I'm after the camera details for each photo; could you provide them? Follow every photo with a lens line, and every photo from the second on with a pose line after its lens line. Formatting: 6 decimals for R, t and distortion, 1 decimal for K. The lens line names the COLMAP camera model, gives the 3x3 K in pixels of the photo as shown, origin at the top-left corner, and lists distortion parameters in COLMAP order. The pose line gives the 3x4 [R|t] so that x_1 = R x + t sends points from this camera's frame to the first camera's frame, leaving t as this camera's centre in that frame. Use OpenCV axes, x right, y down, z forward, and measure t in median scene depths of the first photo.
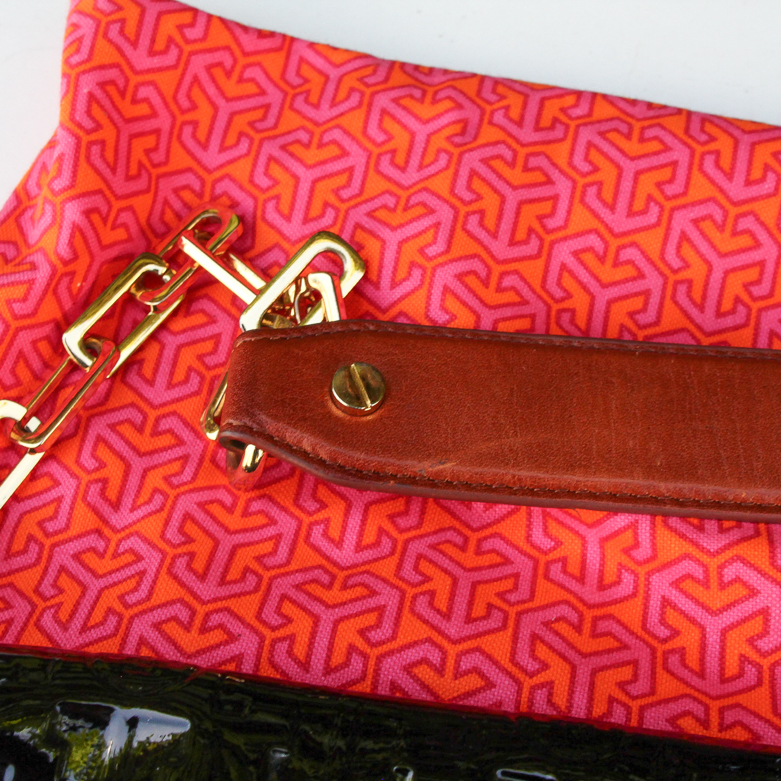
lens RADIAL K [[1310.8, 0, 390.5], [0, 1310.8, 390.5], [0, 0, 1]] dist [-0.118444, 0.139533]
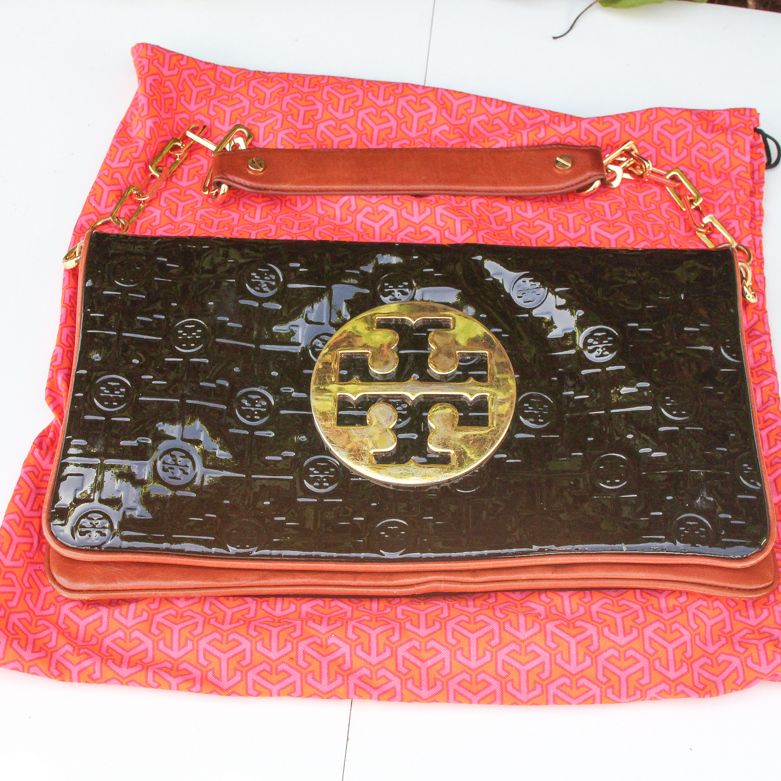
lens RADIAL K [[1310.8, 0, 390.5], [0, 1310.8, 390.5], [0, 0, 1]] dist [-0.118444, 0.139533]
pose [[0.987509, -0.085336, 0.132450, -0.154825], [0.097867, 0.991015, -0.091163, 0.781485], [-0.123480, 0.102987, 0.986989, -1.879501]]
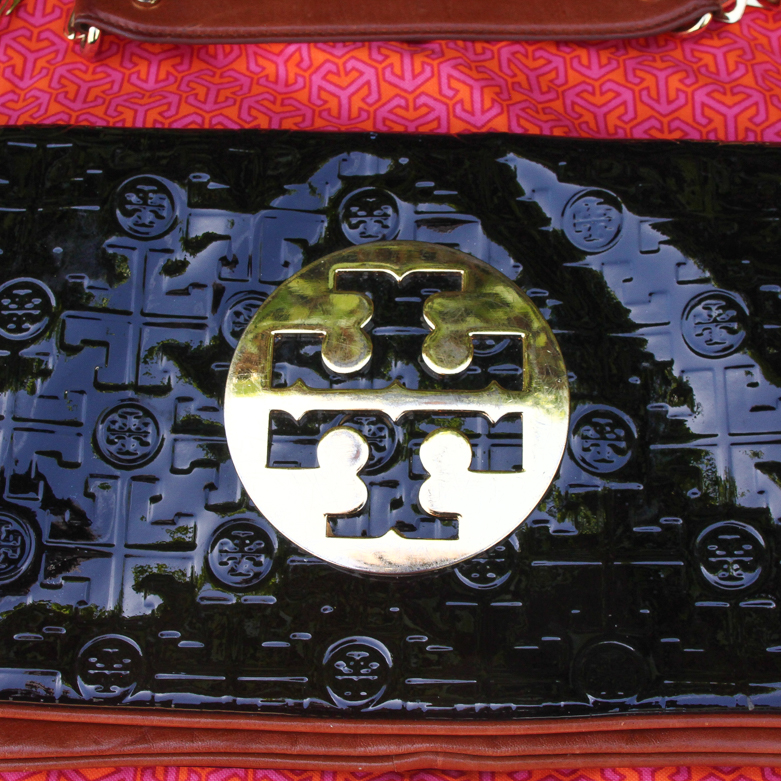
lens RADIAL K [[1310.8, 0, 390.5], [0, 1310.8, 390.5], [0, 0, 1]] dist [-0.118444, 0.139533]
pose [[0.990181, -0.107124, 0.089810, 0.087608], [0.097701, 0.989823, 0.103466, 0.378897], [-0.099980, -0.093675, 0.990570, -0.857278]]
